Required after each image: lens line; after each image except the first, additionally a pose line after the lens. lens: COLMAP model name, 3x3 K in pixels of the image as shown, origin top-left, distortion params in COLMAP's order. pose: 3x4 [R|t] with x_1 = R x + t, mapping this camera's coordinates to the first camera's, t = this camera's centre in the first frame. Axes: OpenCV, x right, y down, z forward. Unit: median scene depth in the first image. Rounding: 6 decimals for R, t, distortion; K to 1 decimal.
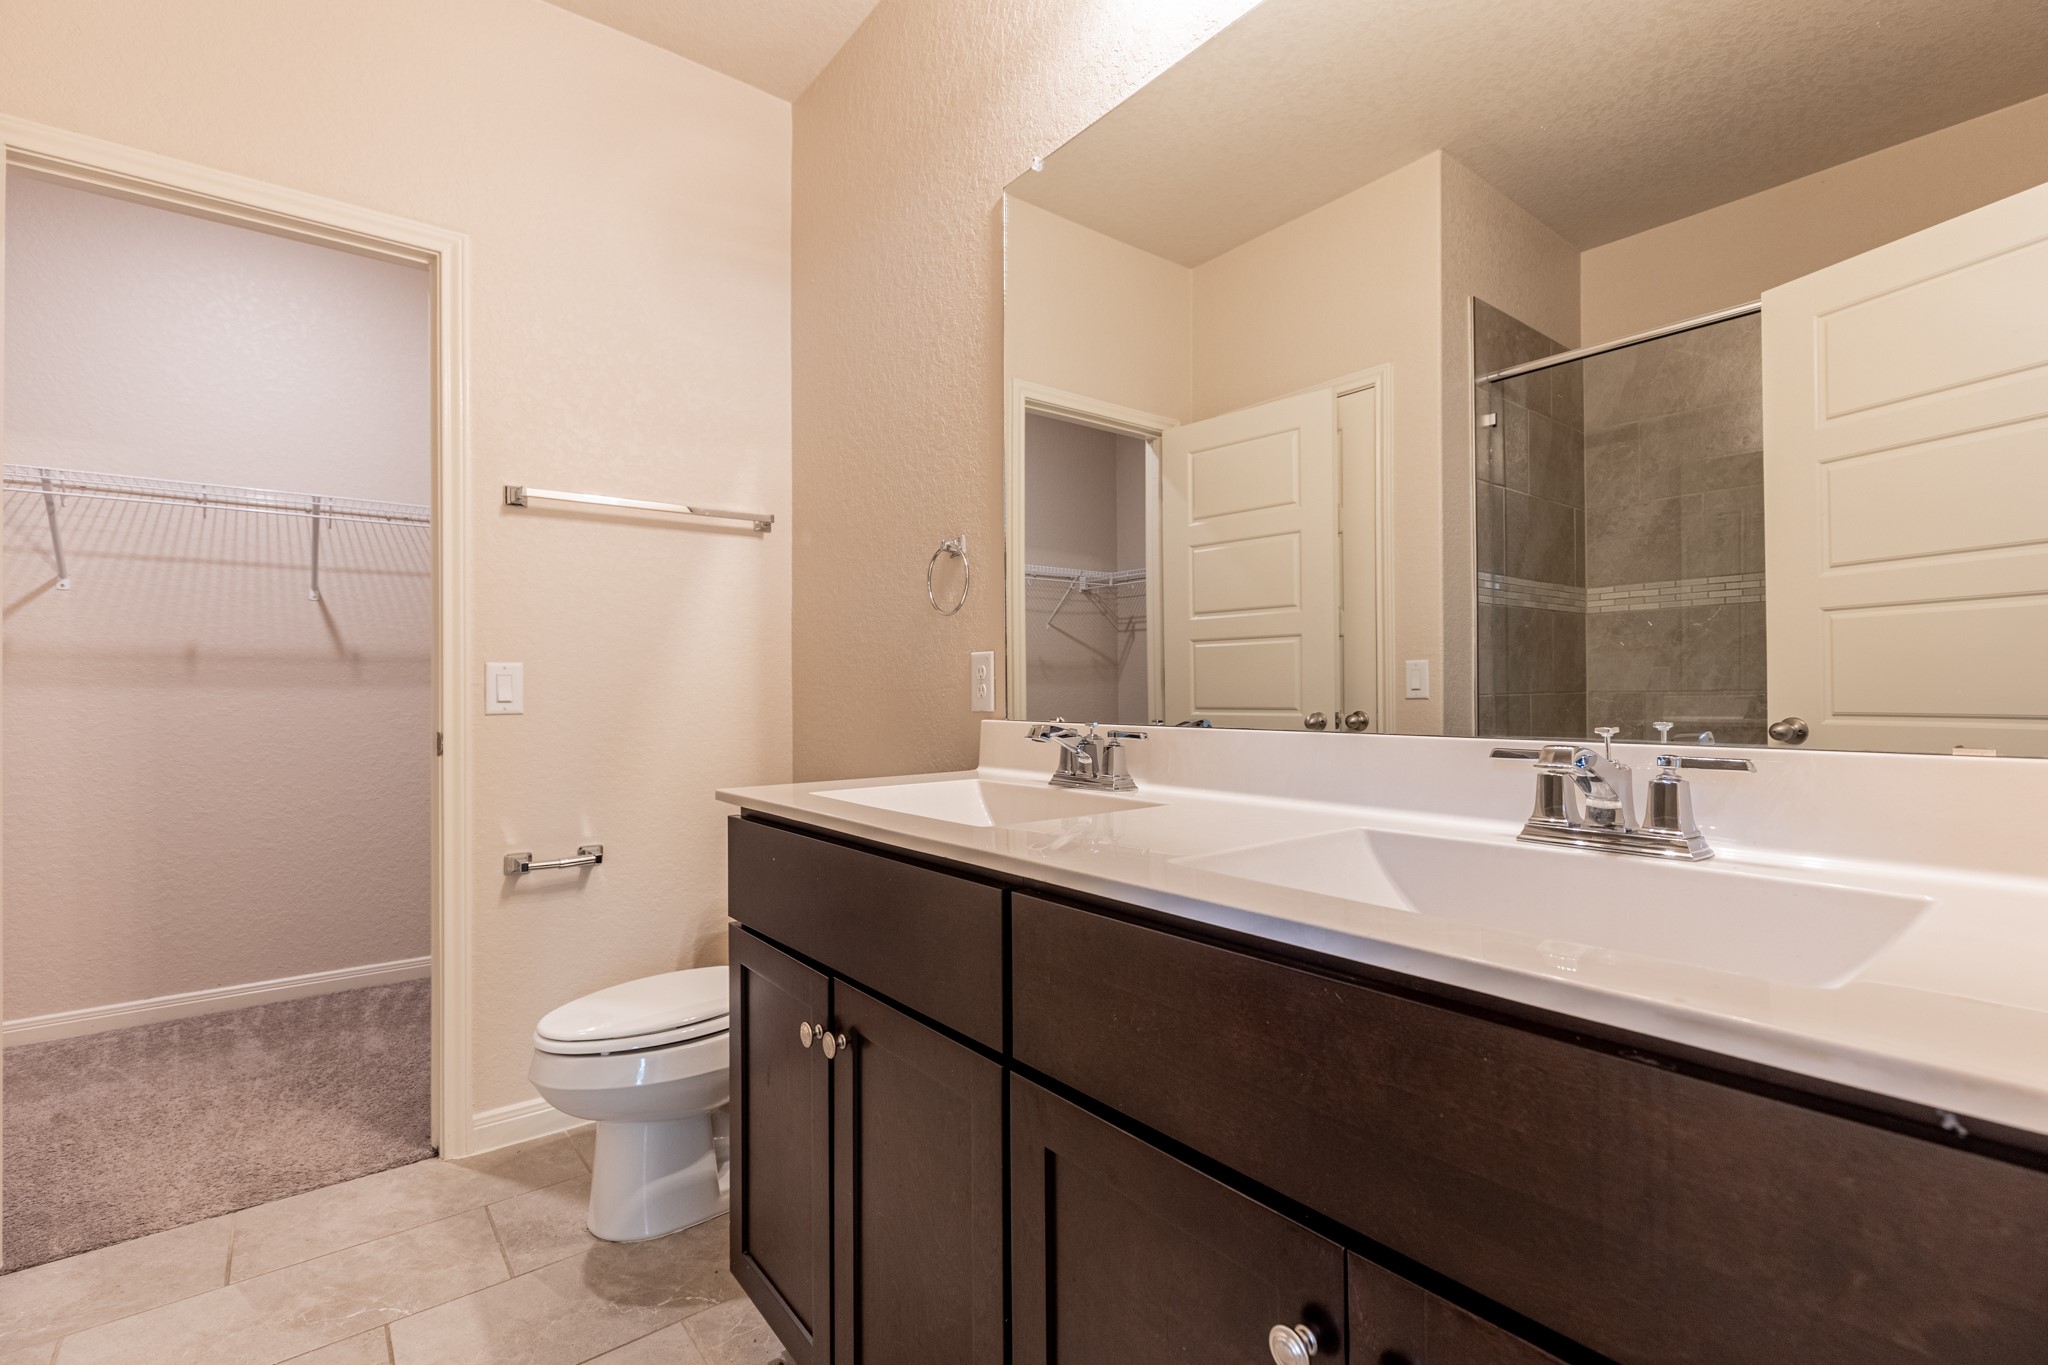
lens RADIAL K [[932.4, 0, 1035.3], [0, 932.4, 674.0], [0, 0, 1]] dist [0.009602, -0.005495]
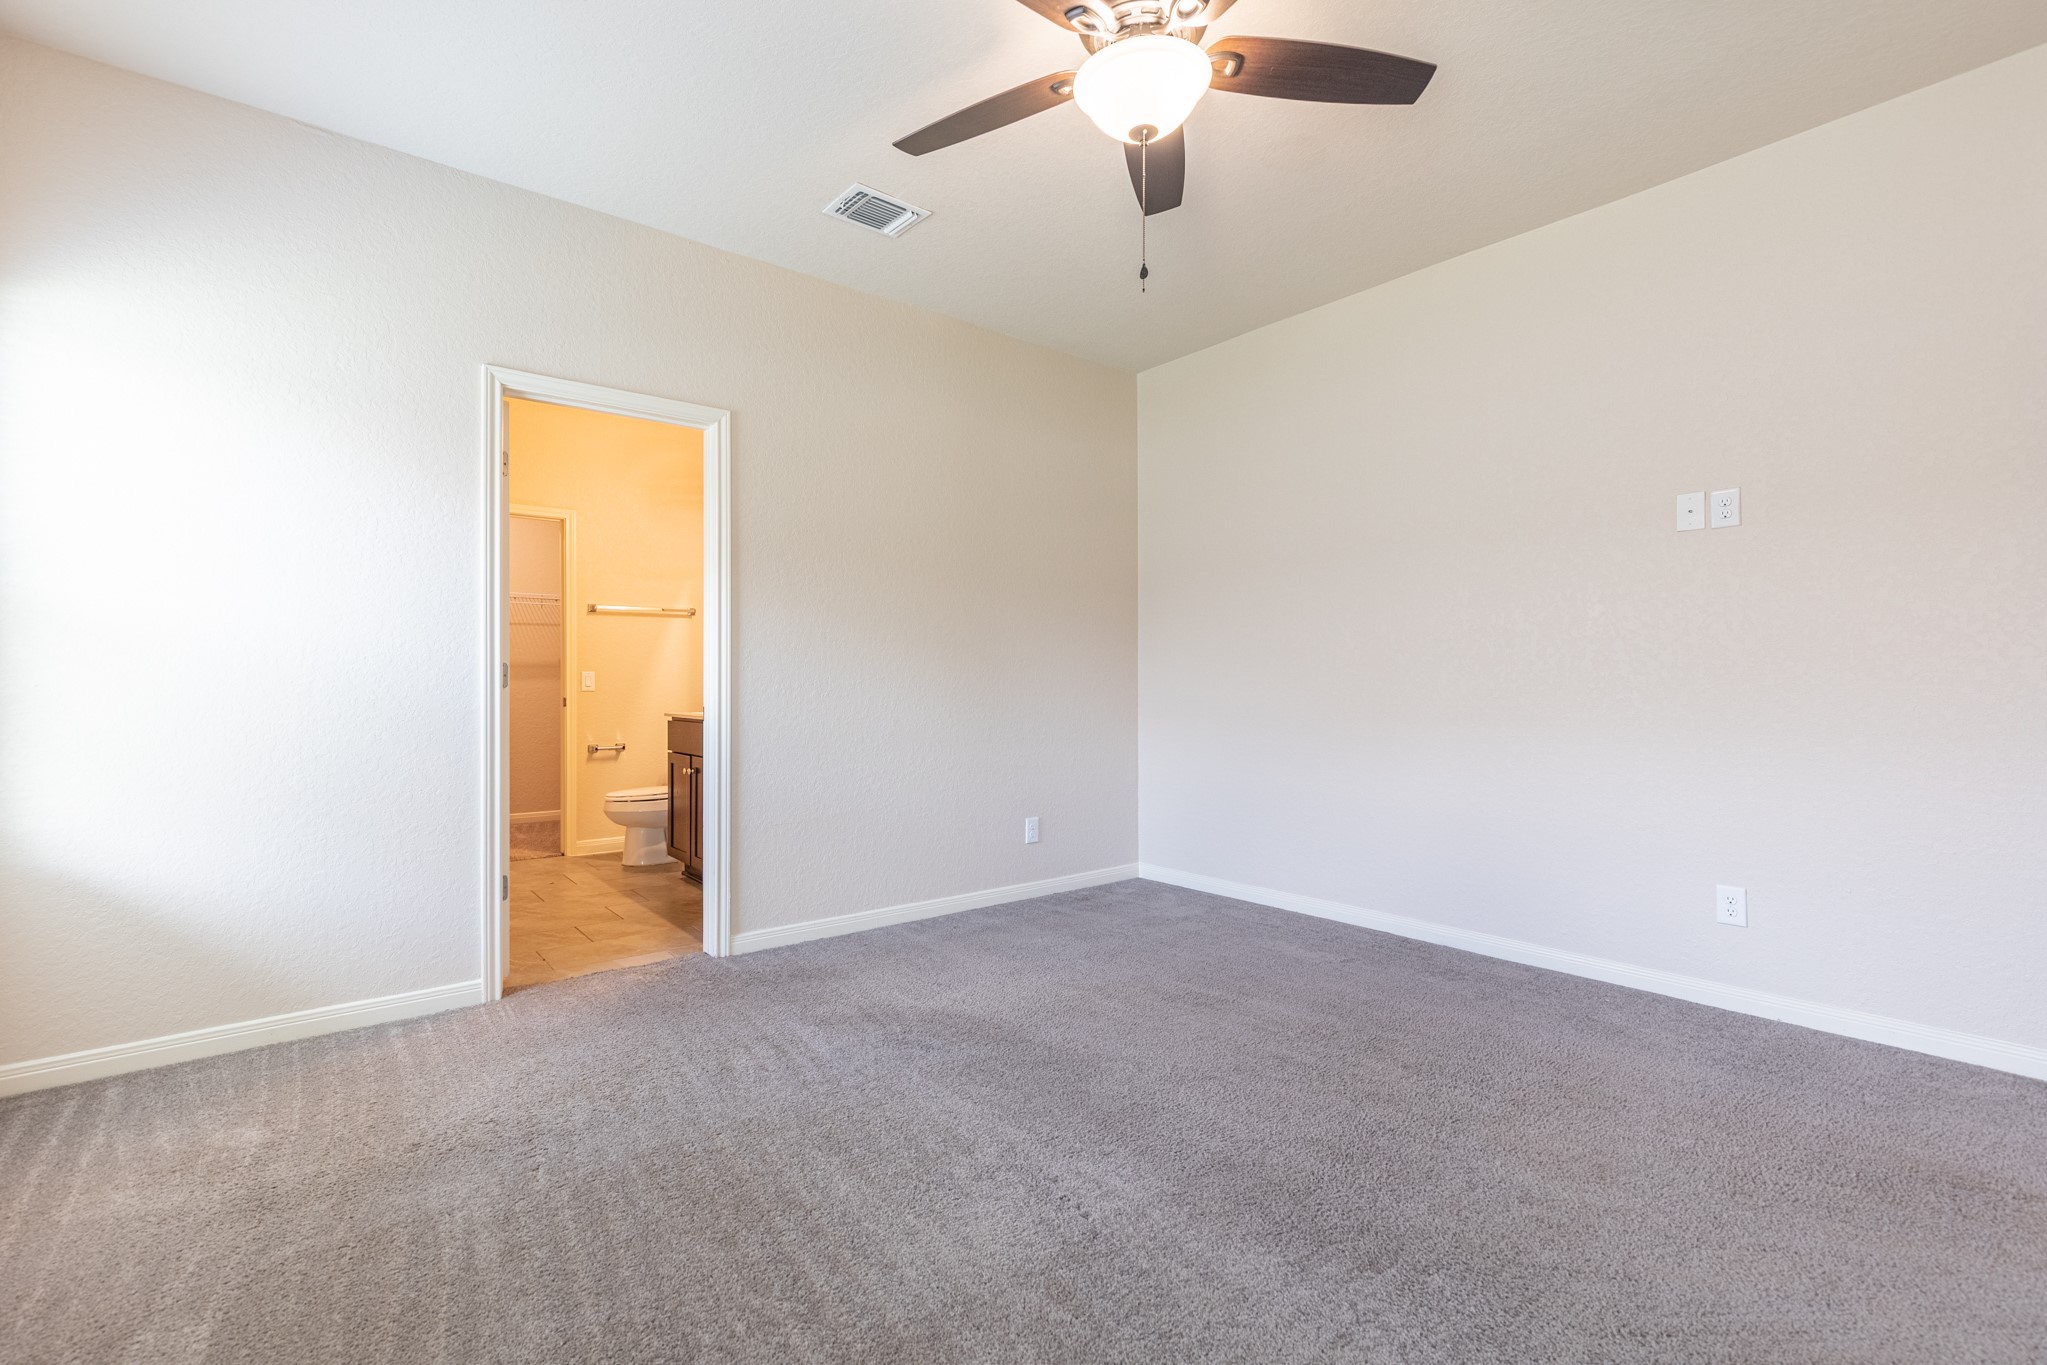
lens RADIAL K [[931.9, 0, 1027.9], [0, 931.9, 679.2], [0, 0, 1]] dist [0.009602, -0.005495]
pose [[0.999967, 0.007420, 0.003170, 0.732435], [-0.007430, 0.999967, 0.003190, -0.010231], [-0.003147, -0.003213, 0.999990, -1.808441]]
